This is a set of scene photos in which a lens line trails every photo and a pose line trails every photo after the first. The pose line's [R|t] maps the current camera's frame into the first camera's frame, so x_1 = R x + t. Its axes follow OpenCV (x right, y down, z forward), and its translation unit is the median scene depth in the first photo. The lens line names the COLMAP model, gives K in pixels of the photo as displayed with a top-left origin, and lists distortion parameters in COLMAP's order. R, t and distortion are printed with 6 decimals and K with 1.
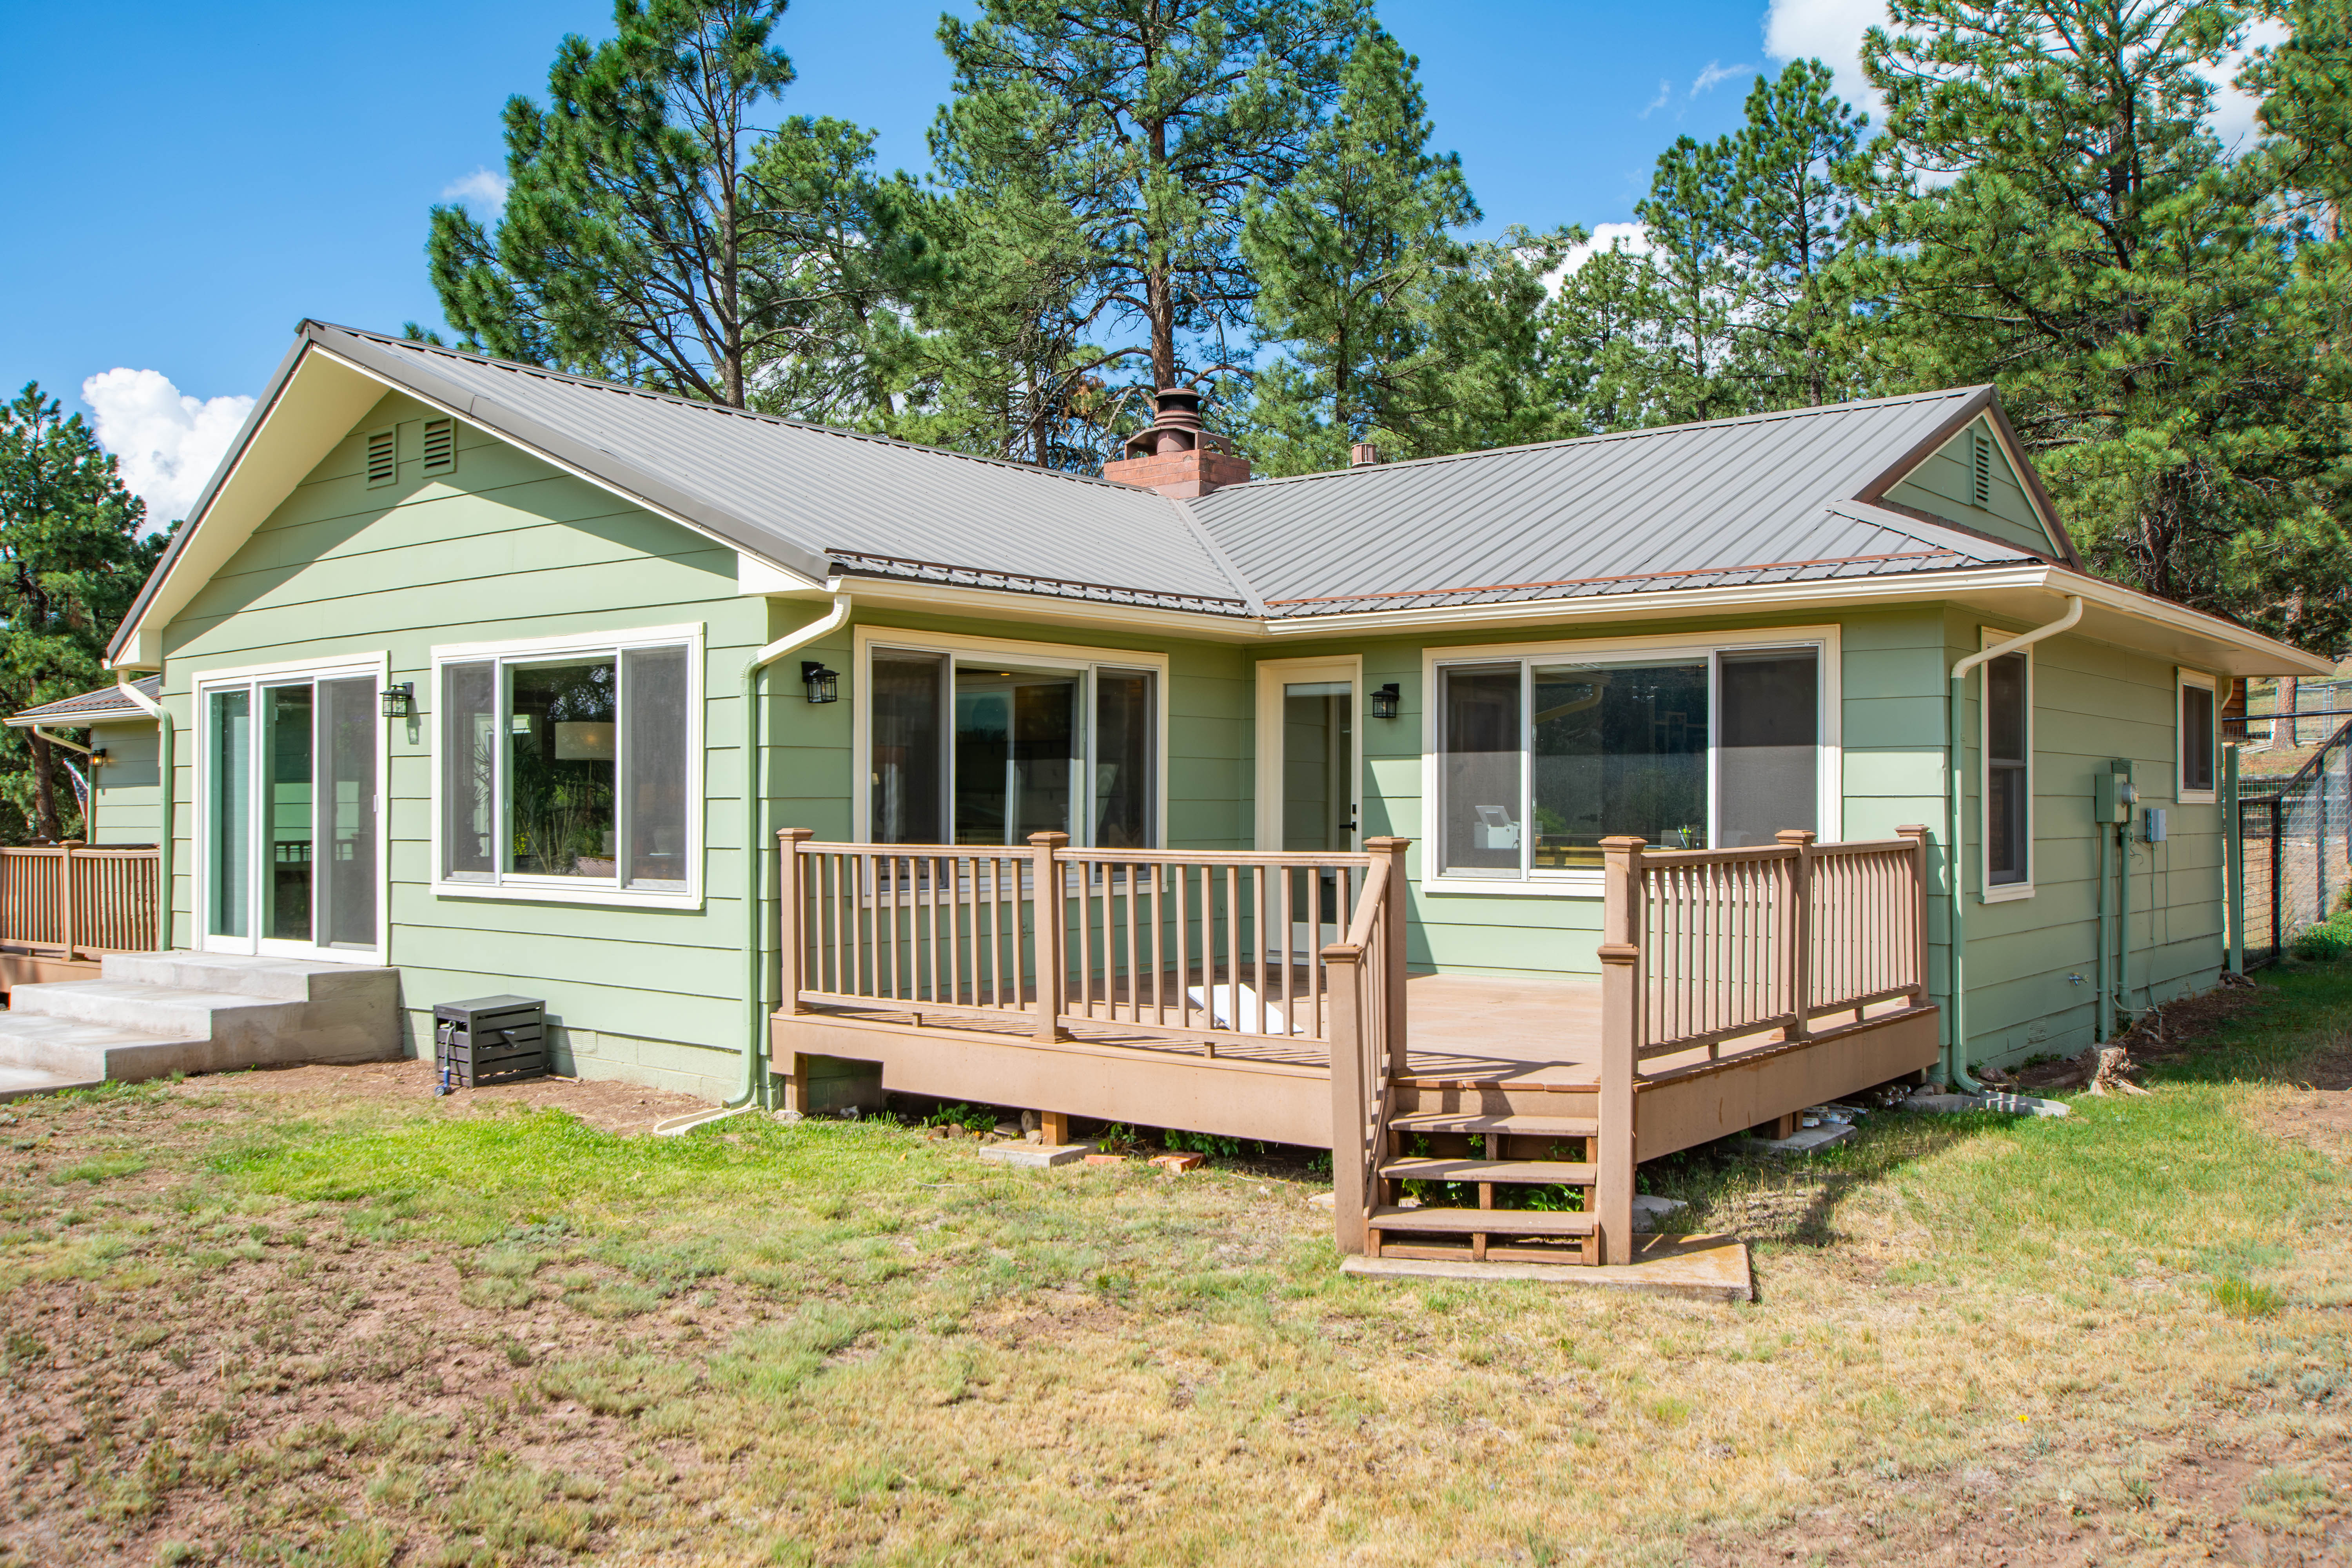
lens RADIAL K [[1961.4, 0, 1177.2], [0, 1961.4, 800.4], [0, 0, 1]] dist [0.013370, -0.004485]
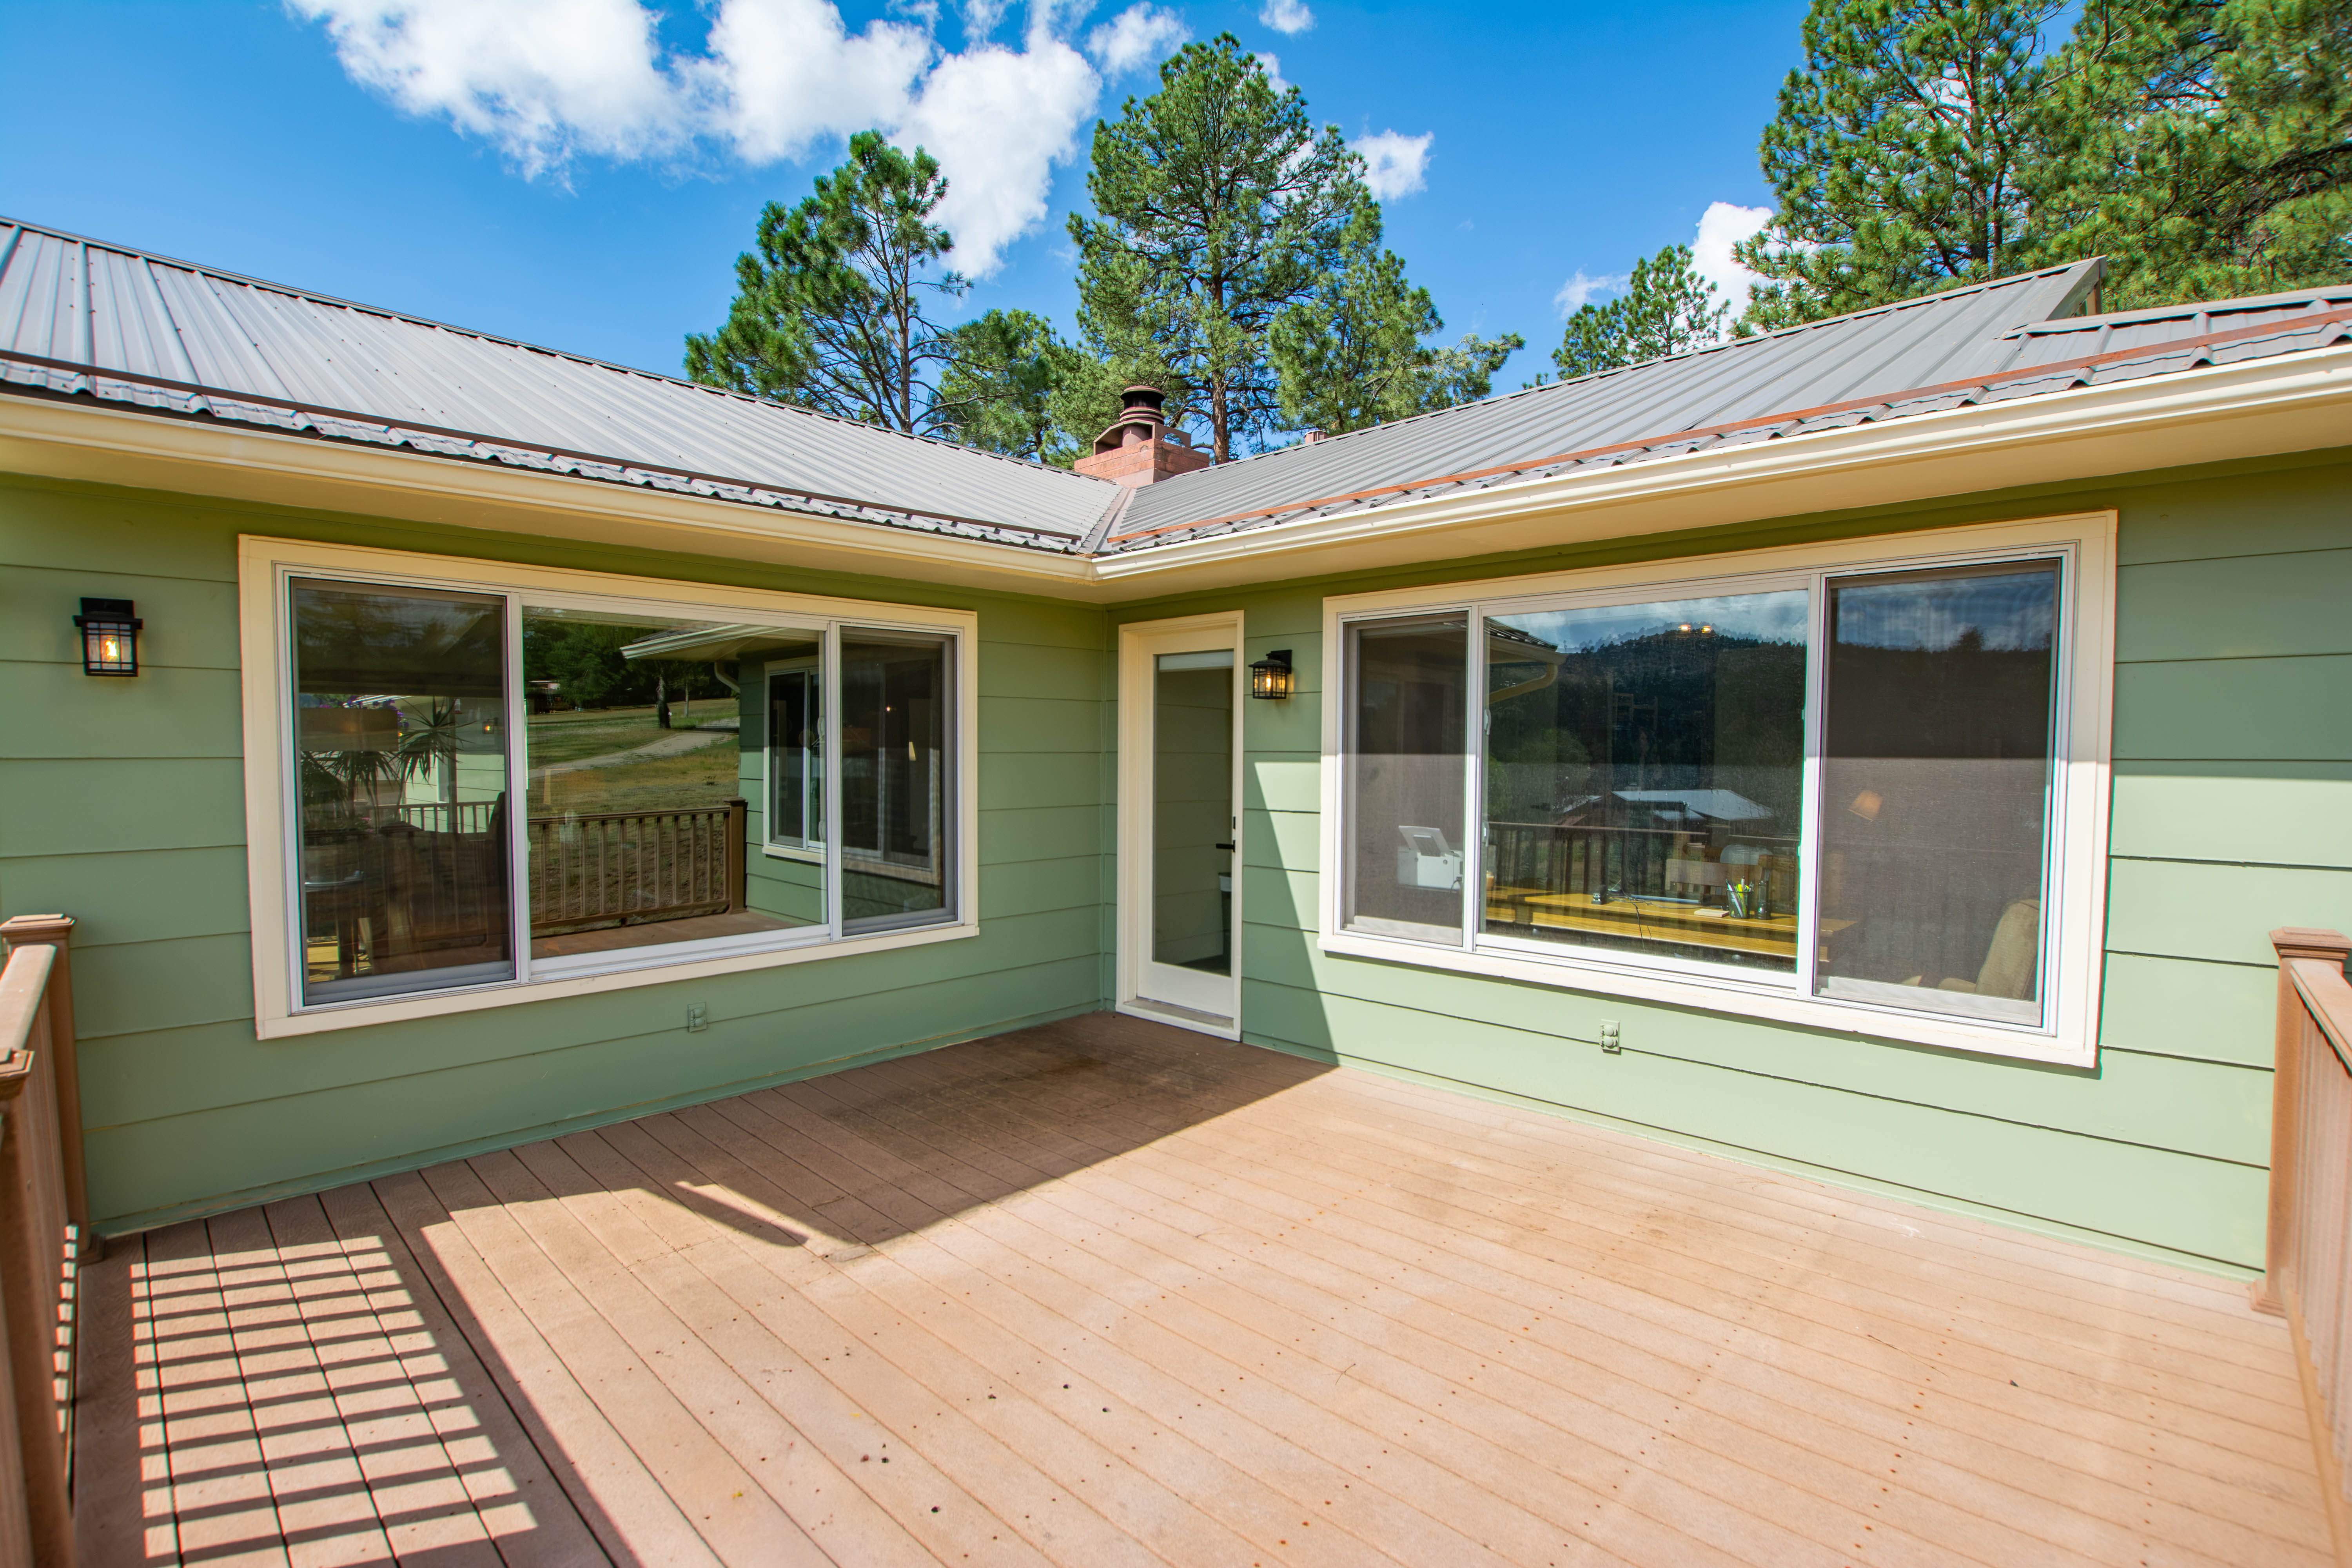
lens RADIAL K [[1114.2, 0, 1175.3], [0, 1114.2, 792.6], [0, 0, 1]] dist [-0.030151, 0.000275]
pose [[0.996462, 0.009771, -0.083472, 0.101471], [-0.006310, 0.999114, 0.041619, -0.024358], [0.083805, -0.040945, 0.995641, 0.576129]]
